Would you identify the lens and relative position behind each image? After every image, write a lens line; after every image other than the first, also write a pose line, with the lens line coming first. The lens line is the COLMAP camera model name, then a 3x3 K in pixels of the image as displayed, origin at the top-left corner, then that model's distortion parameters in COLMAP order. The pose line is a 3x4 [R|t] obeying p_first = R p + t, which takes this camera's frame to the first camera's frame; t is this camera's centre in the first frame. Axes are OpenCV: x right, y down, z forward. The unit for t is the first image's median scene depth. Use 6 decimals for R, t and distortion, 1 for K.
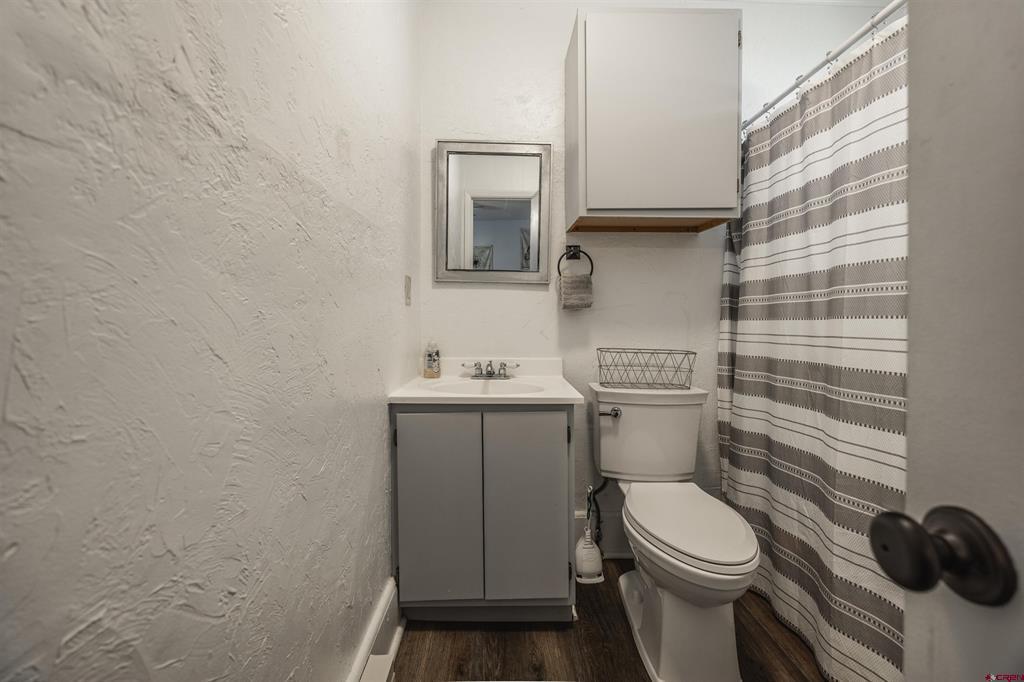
lens RADIAL K [[413.0, 0, 512.0], [0, 413.0, 341.0], [0, 0, 1]] dist [-0.020137, 0.000290]
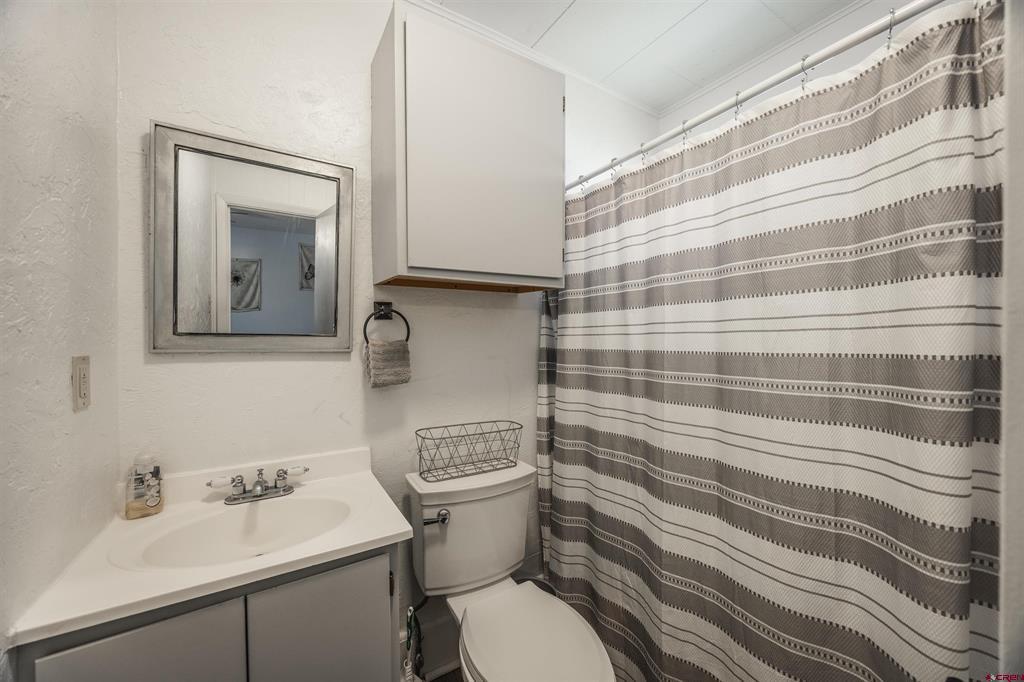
lens RADIAL K [[387.3, 0, 510.0], [0, 387.3, 337.9], [0, 0, 1]] dist [-0.003121, -0.000223]
pose [[0.858009, -0.004876, 0.513611, -0.026680], [0.016663, 0.999693, -0.018347, -0.158021], [-0.513364, 0.024300, 0.857827, 0.261785]]
